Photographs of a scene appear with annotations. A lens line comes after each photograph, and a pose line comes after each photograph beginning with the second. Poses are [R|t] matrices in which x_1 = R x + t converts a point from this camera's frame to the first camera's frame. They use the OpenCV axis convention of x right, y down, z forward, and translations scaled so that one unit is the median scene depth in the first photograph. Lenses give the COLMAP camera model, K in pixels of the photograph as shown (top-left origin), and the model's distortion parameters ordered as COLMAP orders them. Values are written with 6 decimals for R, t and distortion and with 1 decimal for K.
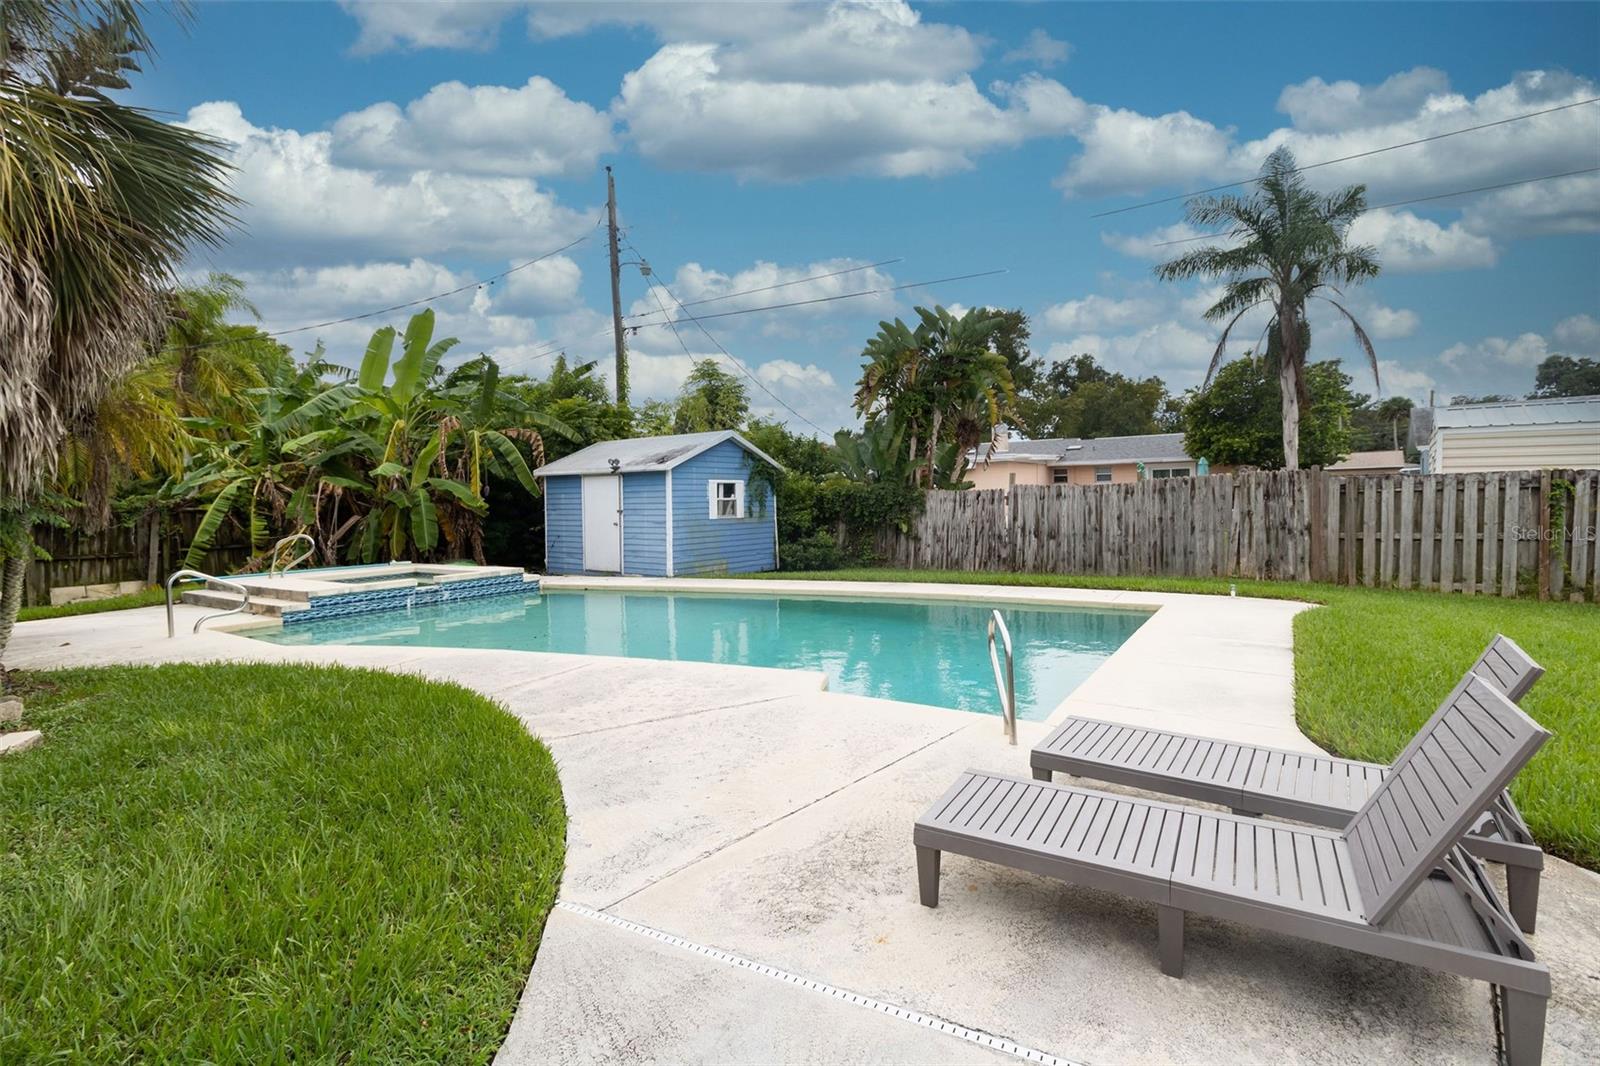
lens RADIAL K [[739.7, 0, 798.9], [0, 739.7, 518.1], [0, 0, 1]] dist [0.000745, 0.000006]
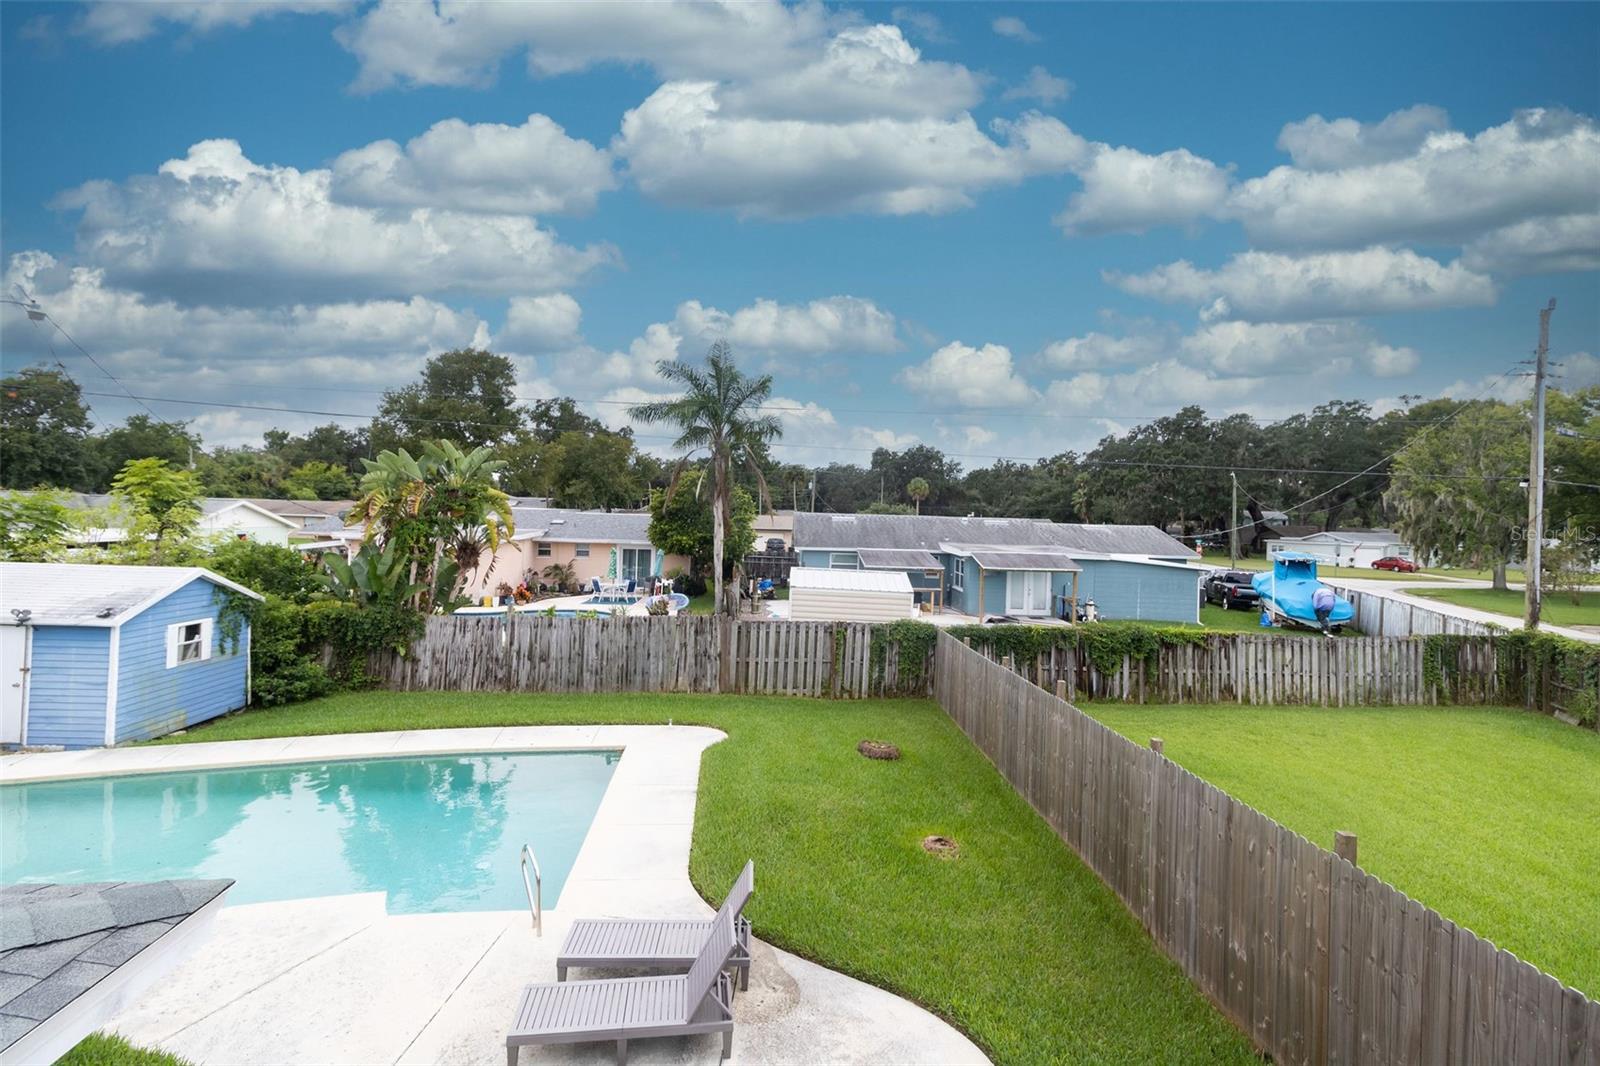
lens RADIAL K [[739.7, 0, 808.5], [0, 739.7, 517.2], [0, 0, 1]] dist [0.000745, 0.000006]
pose [[0.768151, 0.045221, 0.638669, -0.097877], [-0.030269, 0.998952, -0.034325, -0.166096], [-0.639552, 0.007035, 0.768715, -0.189192]]
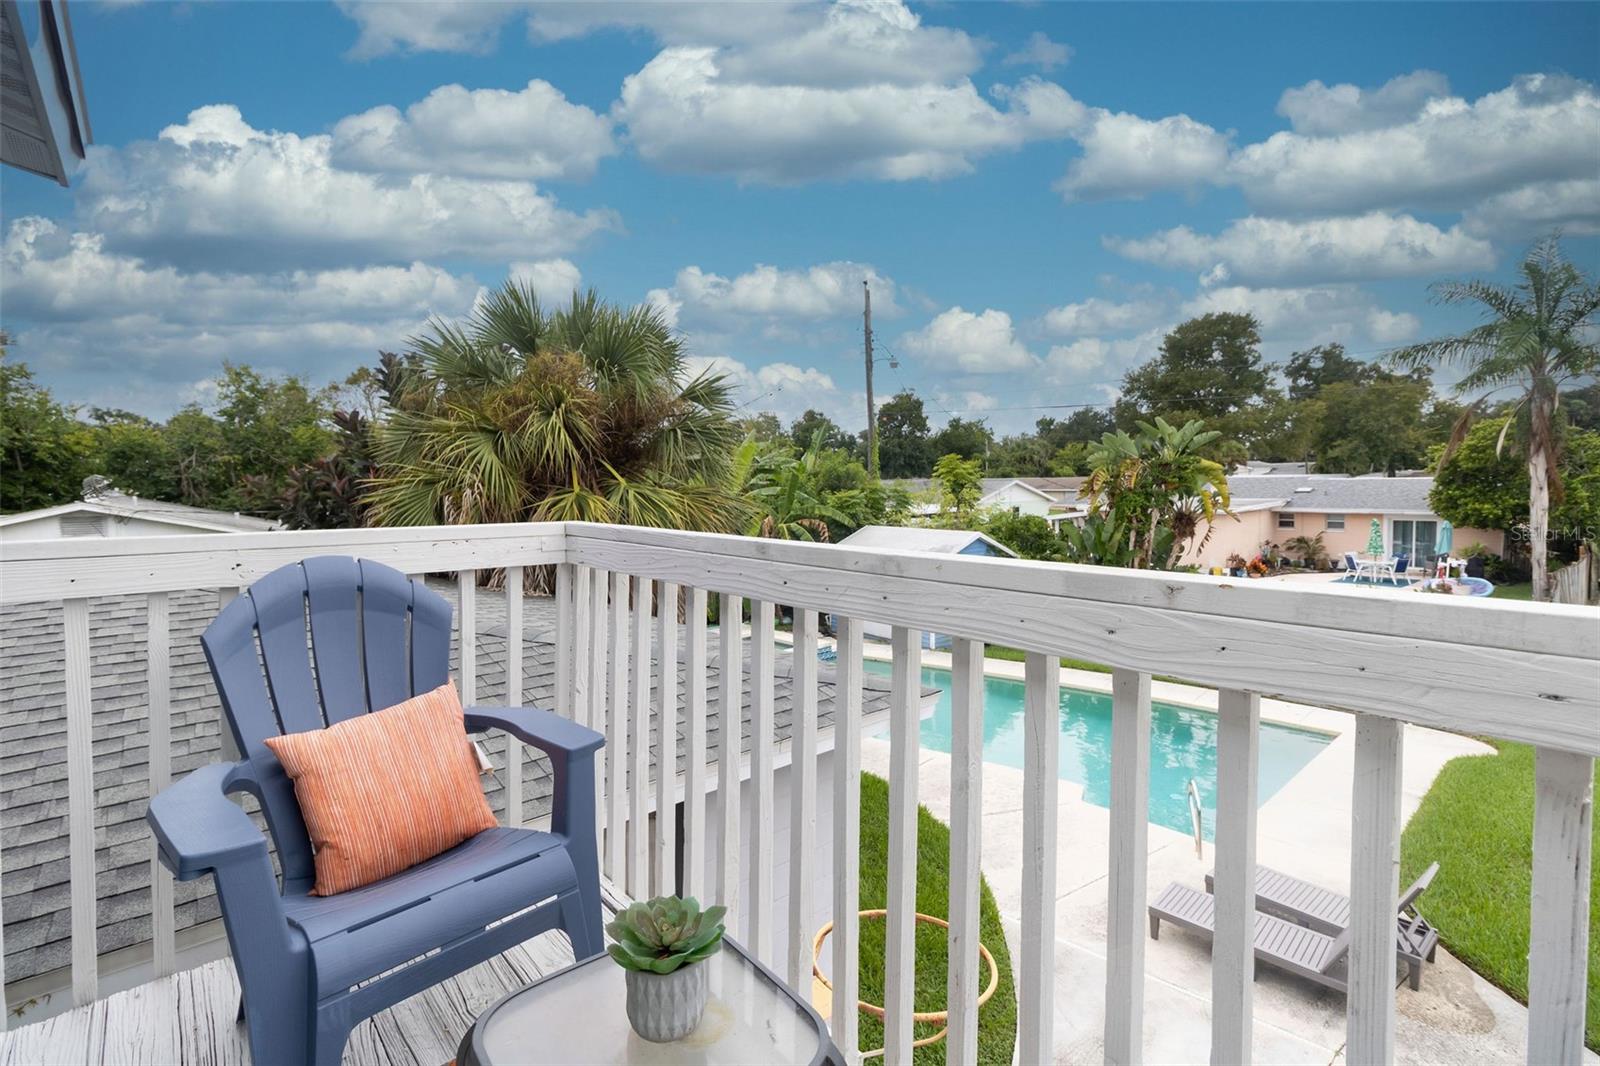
lens RADIAL K [[739.7, 0, 792.7], [0, 739.7, 518.0], [0, 0, 1]] dist [0.000745, 0.000006]
pose [[0.965619, 0.021992, -0.259028, -0.068182], [-0.014913, 0.999461, 0.029262, -0.167876], [0.259532, -0.024393, 0.965426, -0.299270]]
